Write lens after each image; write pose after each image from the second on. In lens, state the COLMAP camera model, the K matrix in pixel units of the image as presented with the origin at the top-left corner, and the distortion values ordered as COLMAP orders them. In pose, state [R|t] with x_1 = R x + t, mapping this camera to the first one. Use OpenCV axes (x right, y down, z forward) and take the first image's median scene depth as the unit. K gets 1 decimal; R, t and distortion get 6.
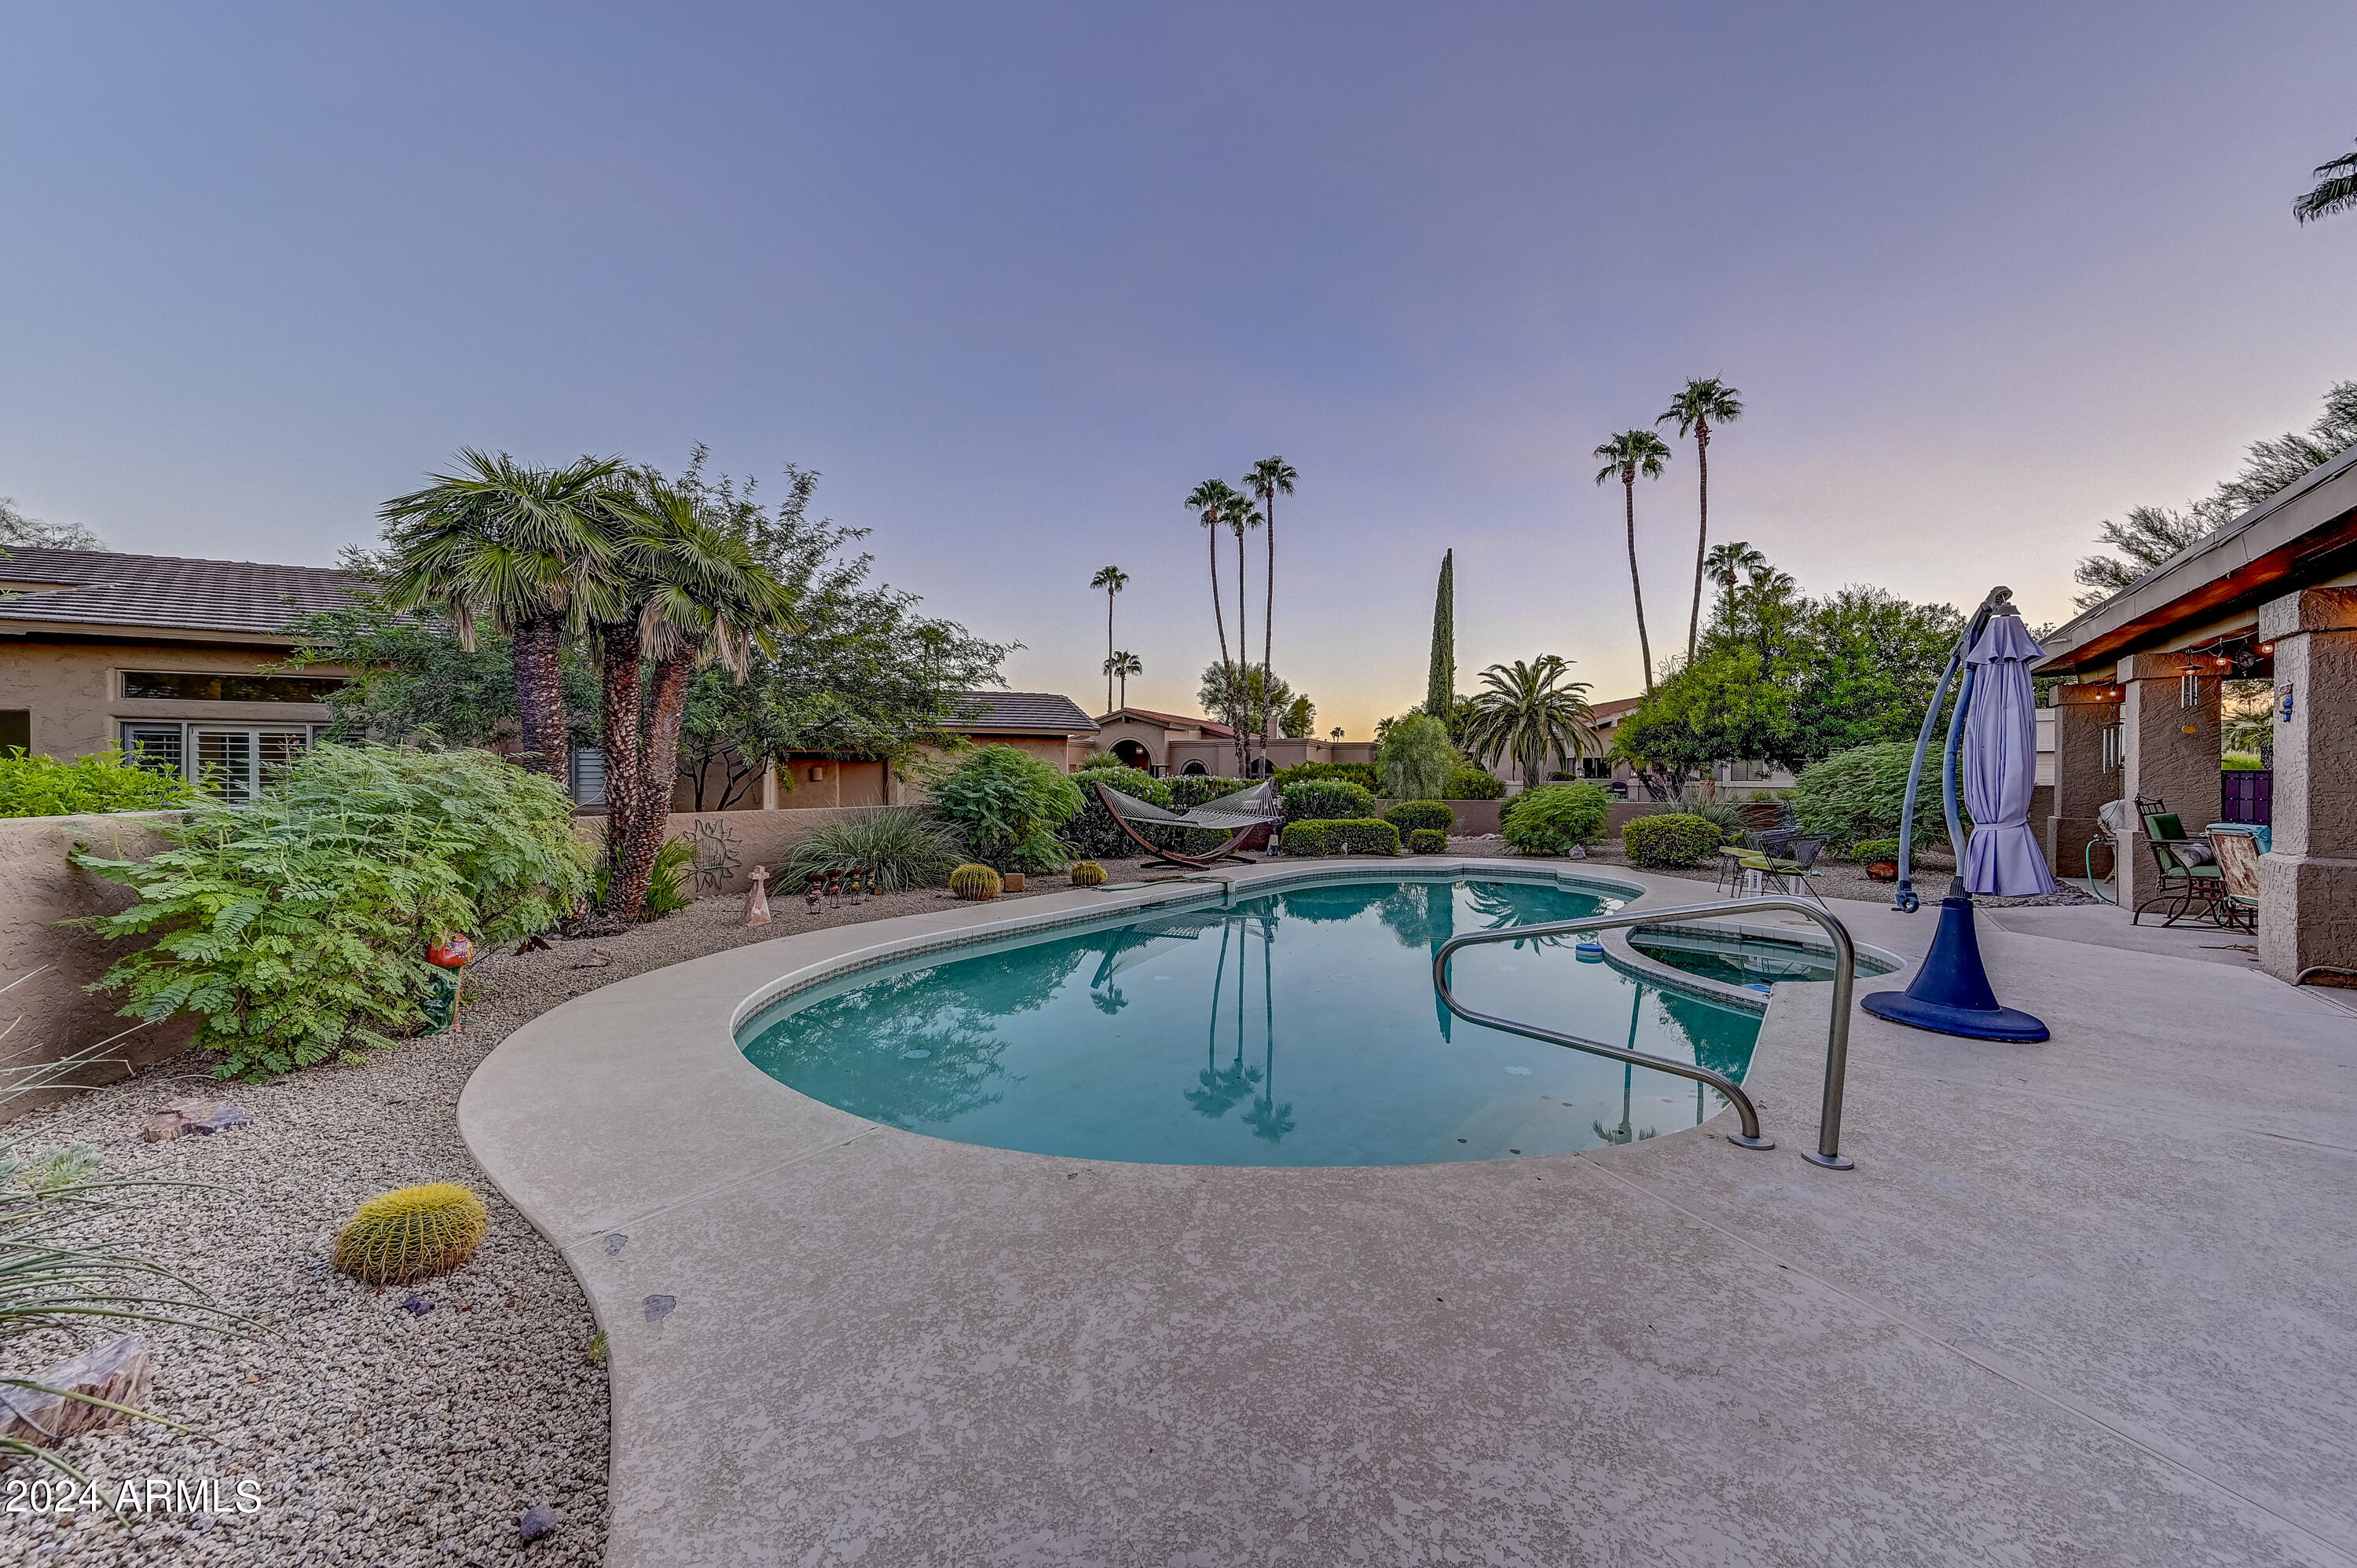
lens RADIAL K [[918.6, 0, 1187.3], [0, 918.6, 781.0], [0, 0, 1]] dist [0.021536, 0.000144]
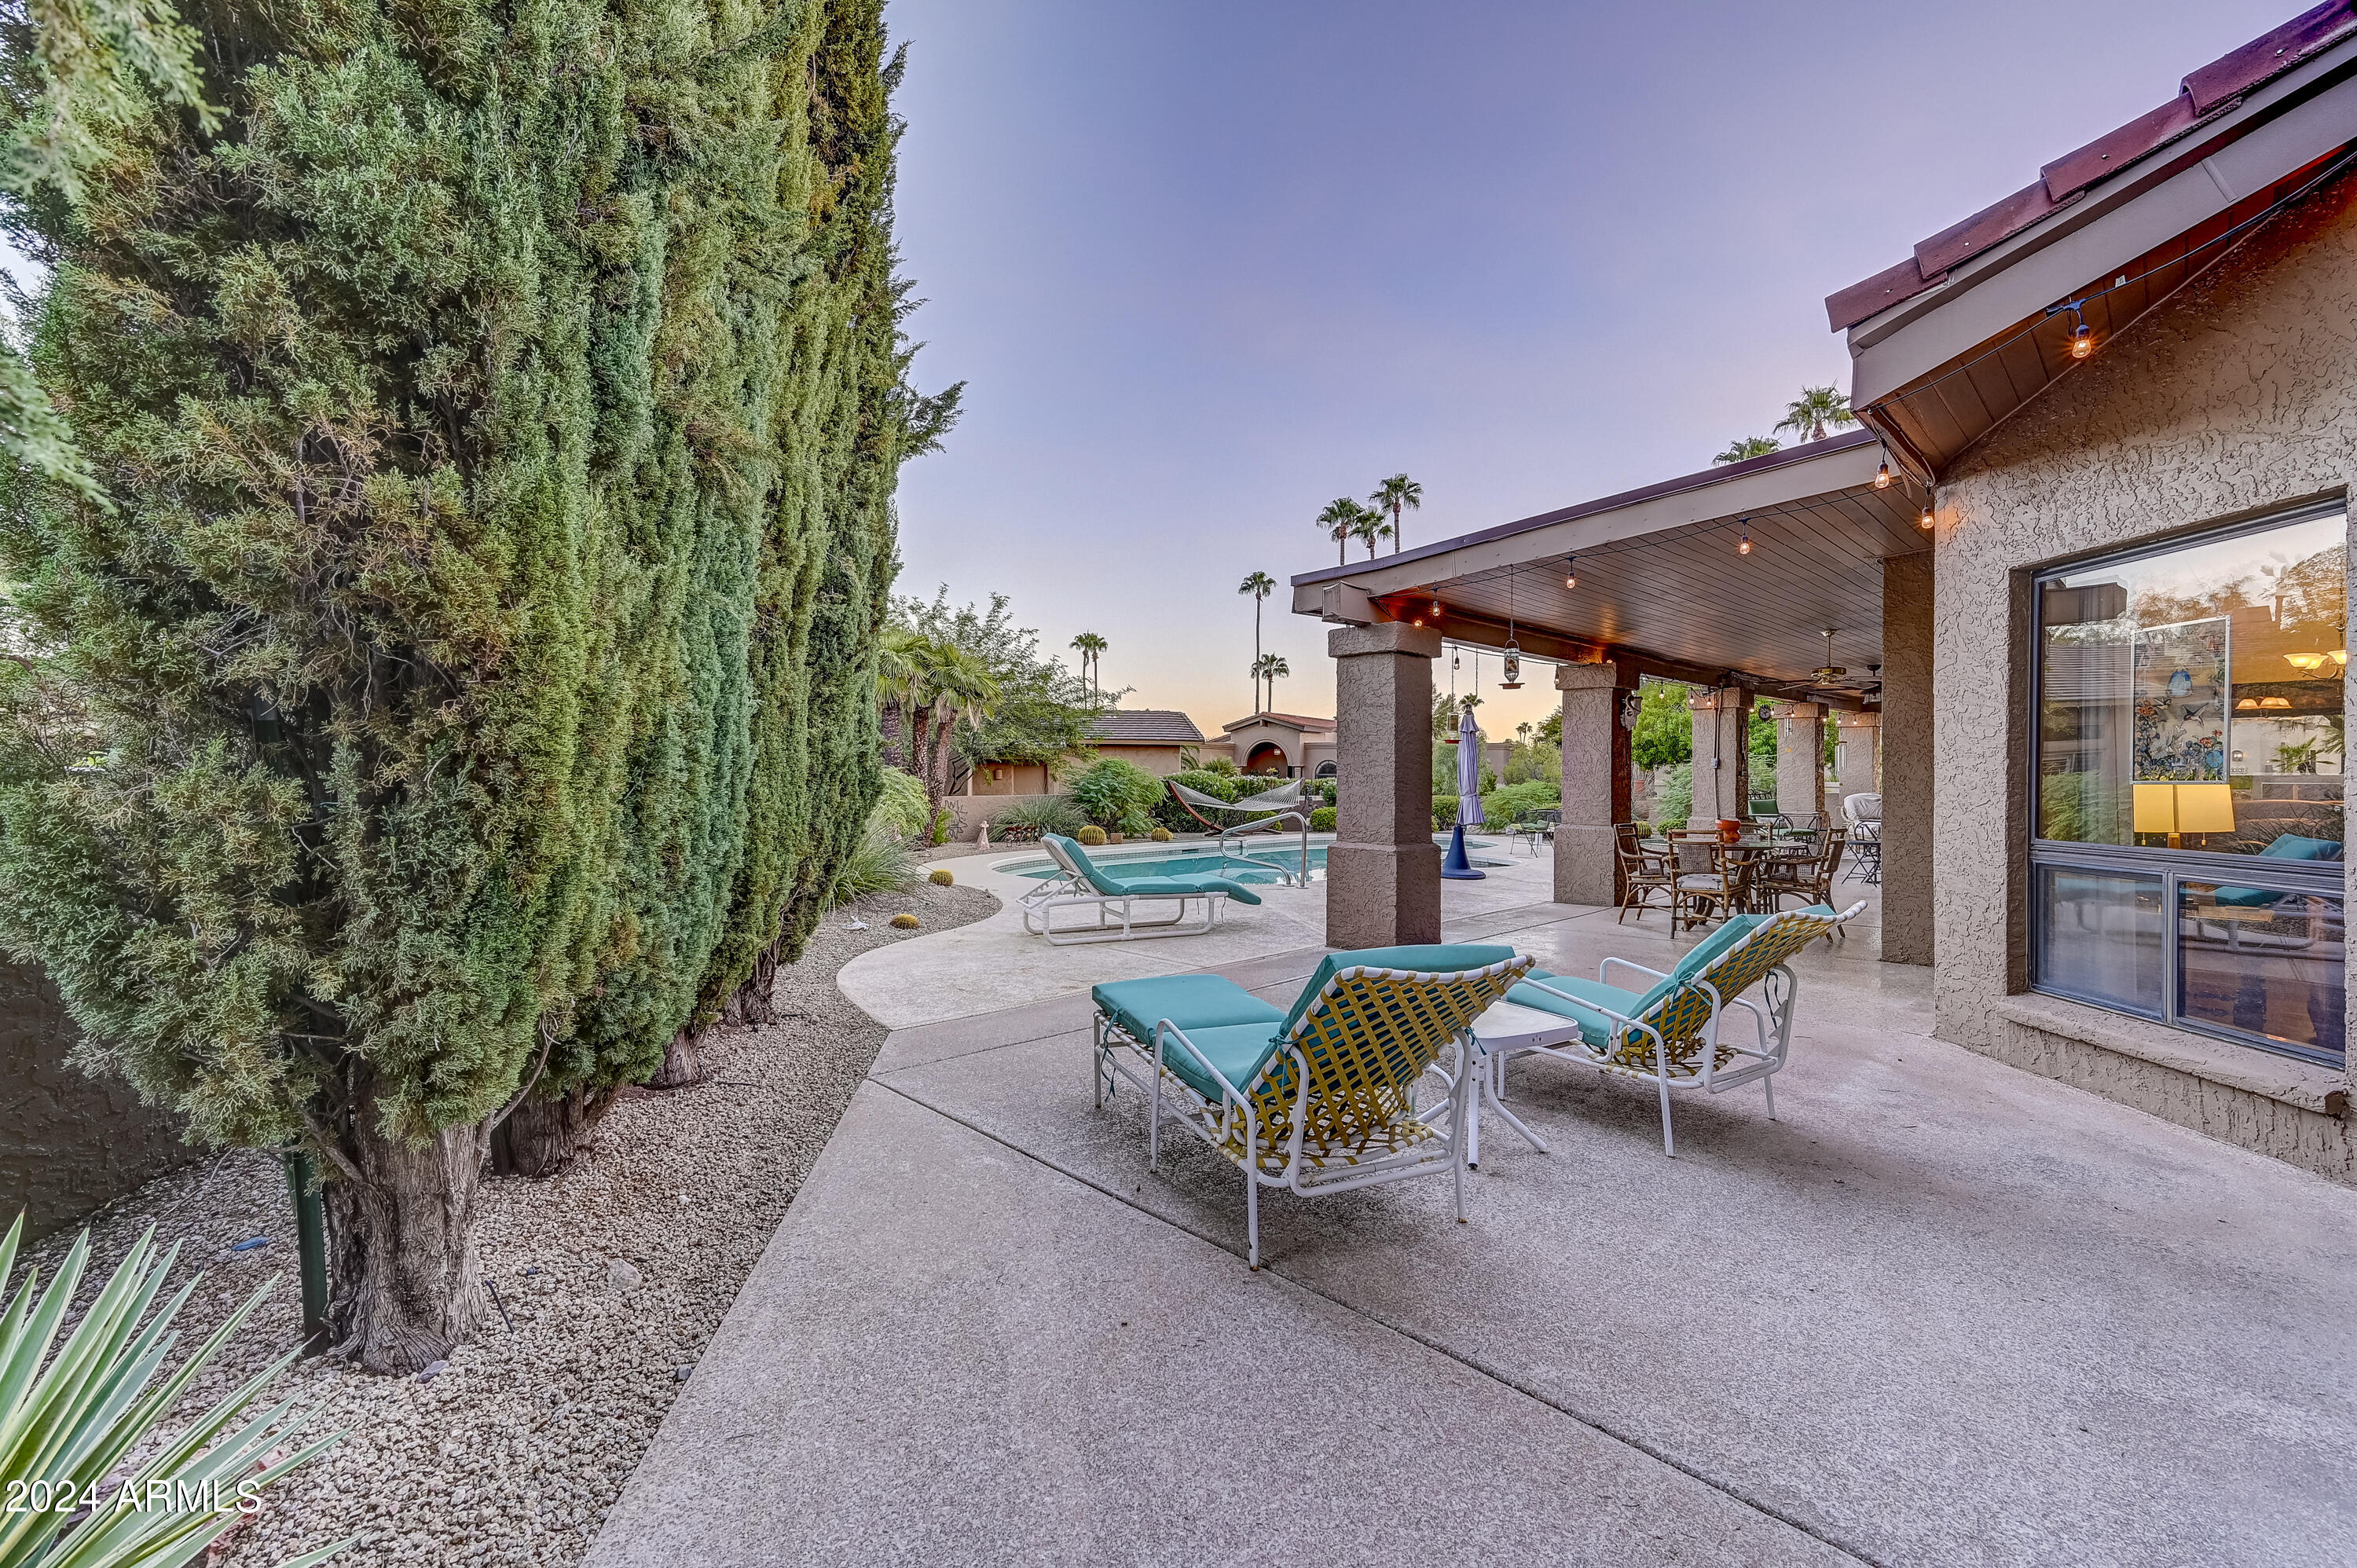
lens RADIAL K [[971.7, 0, 1178.5], [0, 971.7, 784.0], [0, 0, 1]] dist [-0.000642, -0.000050]
pose [[0.983001, 0.002327, -0.183584, 0.216283], [-0.001699, 0.999992, 0.003577, 0.001455], [0.183591, -0.003205, 0.982998, -0.635676]]
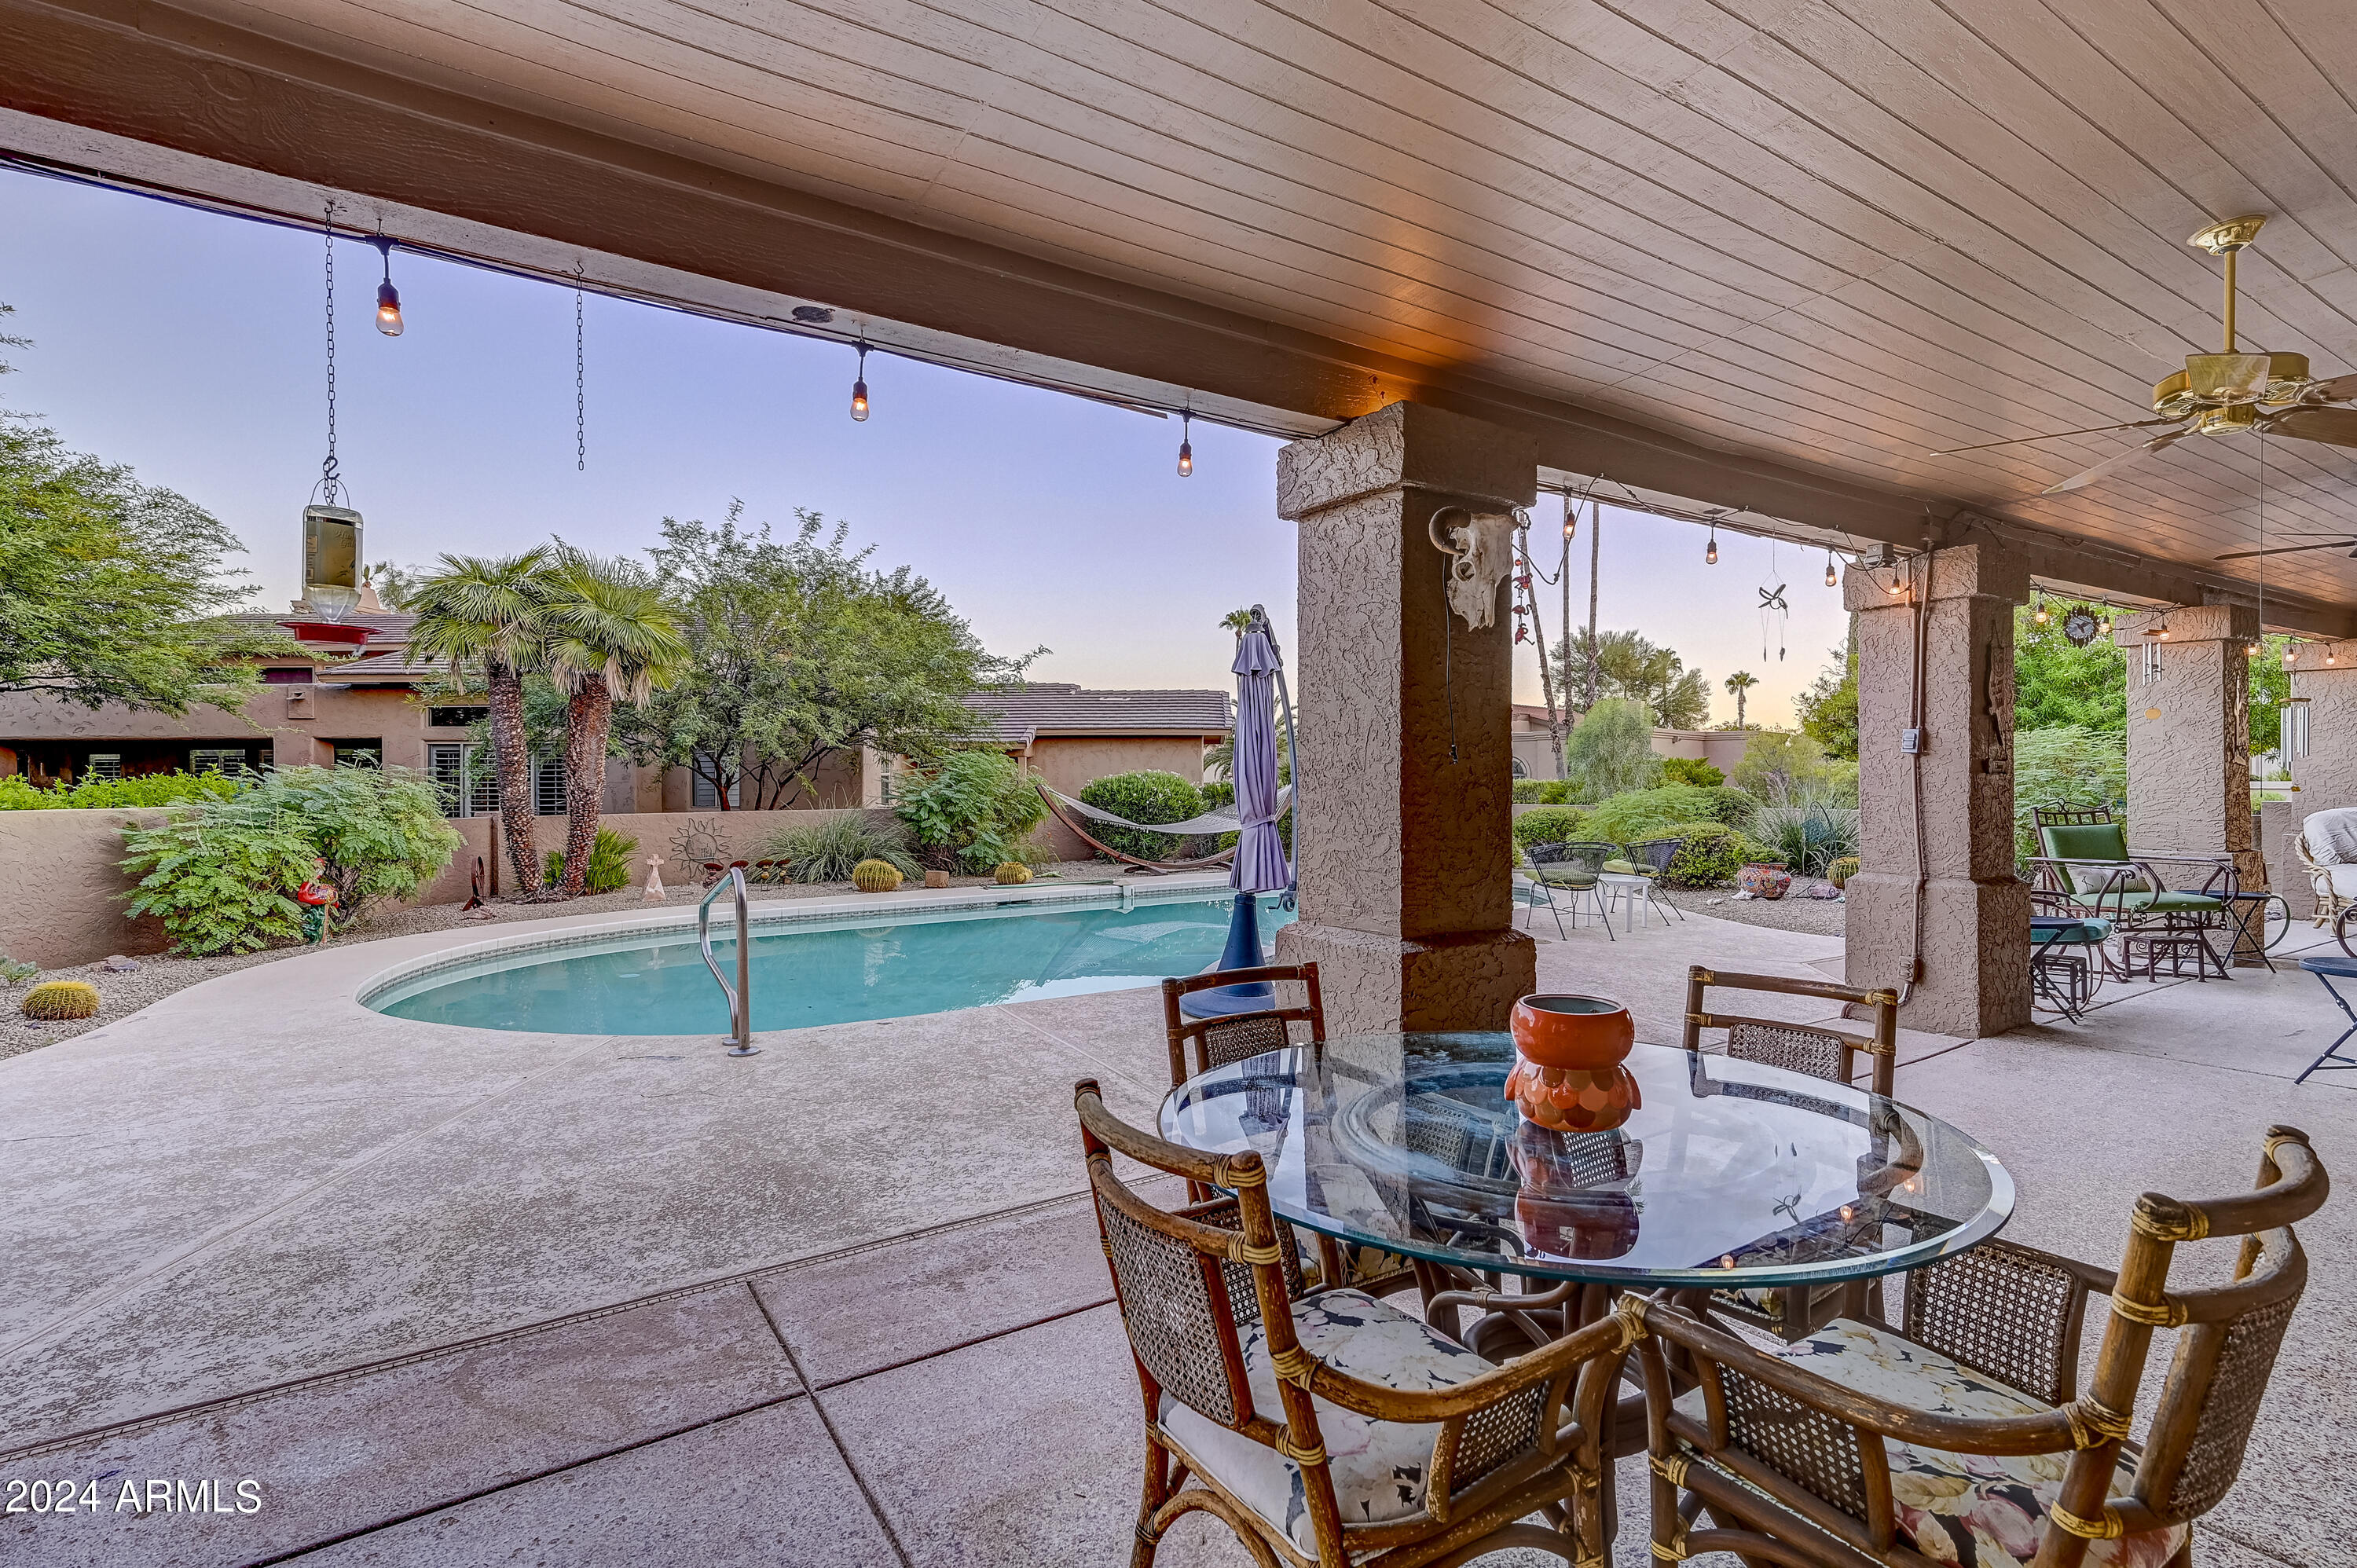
lens RADIAL K [[1091.9, 0, 1178.5], [0, 1091.9, 784.0], [0, 0, 1]] dist [0.015023, 0.000127]
pose [[0.929531, -0.003217, -0.368729, 0.464600], [0.003516, 0.999994, 0.000138, -0.000808], [0.368726, -0.001425, 0.929537, -0.076620]]
